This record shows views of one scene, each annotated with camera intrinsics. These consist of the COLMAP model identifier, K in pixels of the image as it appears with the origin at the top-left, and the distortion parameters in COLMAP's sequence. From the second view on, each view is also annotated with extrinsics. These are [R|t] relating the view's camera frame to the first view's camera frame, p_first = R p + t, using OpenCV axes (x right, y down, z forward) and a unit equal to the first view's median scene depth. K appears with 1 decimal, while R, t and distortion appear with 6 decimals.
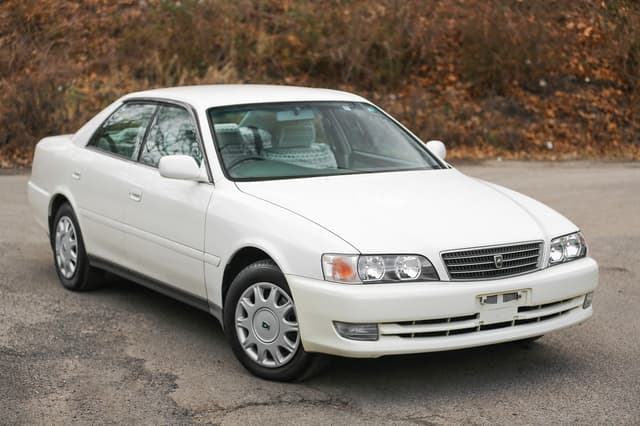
lens RADIAL K [[1339.7, 0, 319.4], [0, 1339.7, 223.6], [0, 0, 1]] dist [-0.318191, 0.000000]
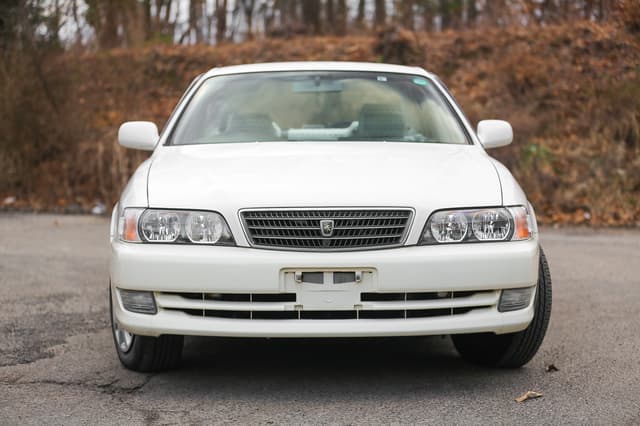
lens RADIAL K [[1339.7, 0, 321.0], [0, 1339.7, 217.9], [0, 0, 1]] dist [-0.318191, 0.000000]
pose [[0.861701, 0.024545, -0.506822, 0.473617], [-0.068858, 0.995246, -0.068874, 0.069040], [0.502722, 0.094248, 0.859295, 0.315651]]
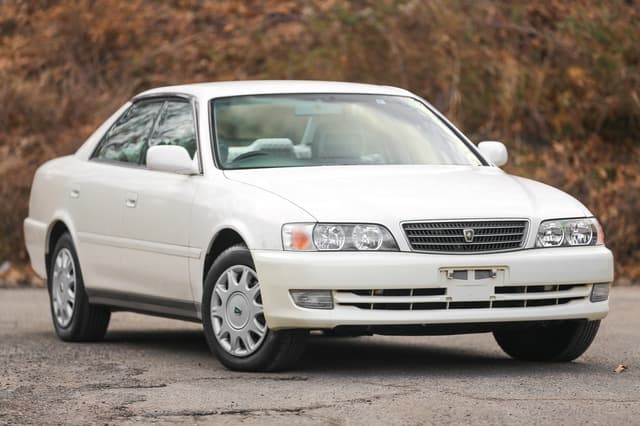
lens RADIAL K [[3539.7, 0, 321.0], [0, 3539.7, 213.4], [0, 0, 1]] dist [1.541861, 0.000000]
pose [[0.983337, -0.005175, -0.181716, 0.451638], [-0.016451, 0.992960, -0.117305, 0.286810], [0.181044, 0.118340, 0.976329, -1.379688]]
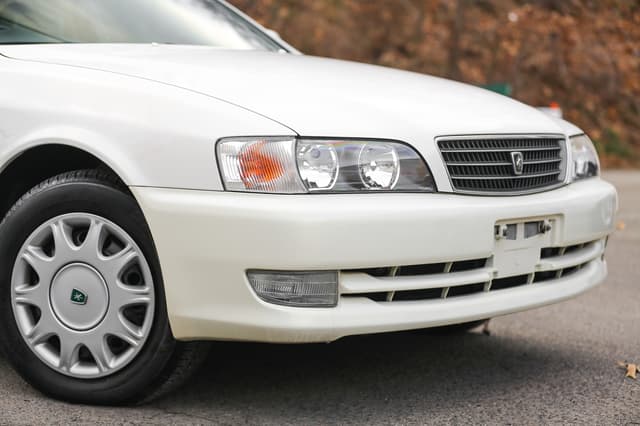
lens RADIAL K [[1350.6, 0, 320.5], [0, 1350.6, 211.2], [0, 0, 1]] dist [-0.251604, 0.000000]
pose [[0.949123, -0.006971, 0.314828, -0.108104], [0.025205, 0.998229, -0.053884, 0.069923], [-0.313894, 0.059078, 0.947618, 0.458308]]
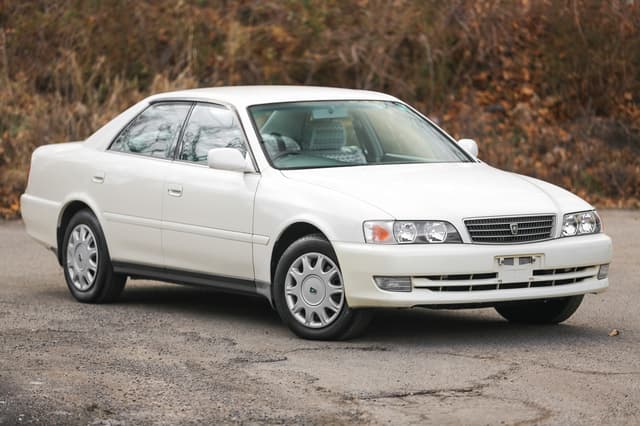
lens RADIAL K [[3086.8, 0, 333.0], [0, 3086.8, 192.1], [0, 0, 1]] dist [0.720311, 0.000000]
pose [[0.999829, -0.006930, 0.017147, -0.064579], [0.008327, 0.996534, -0.082770, 0.200980], [-0.016514, 0.082898, 0.996421, -1.559639]]
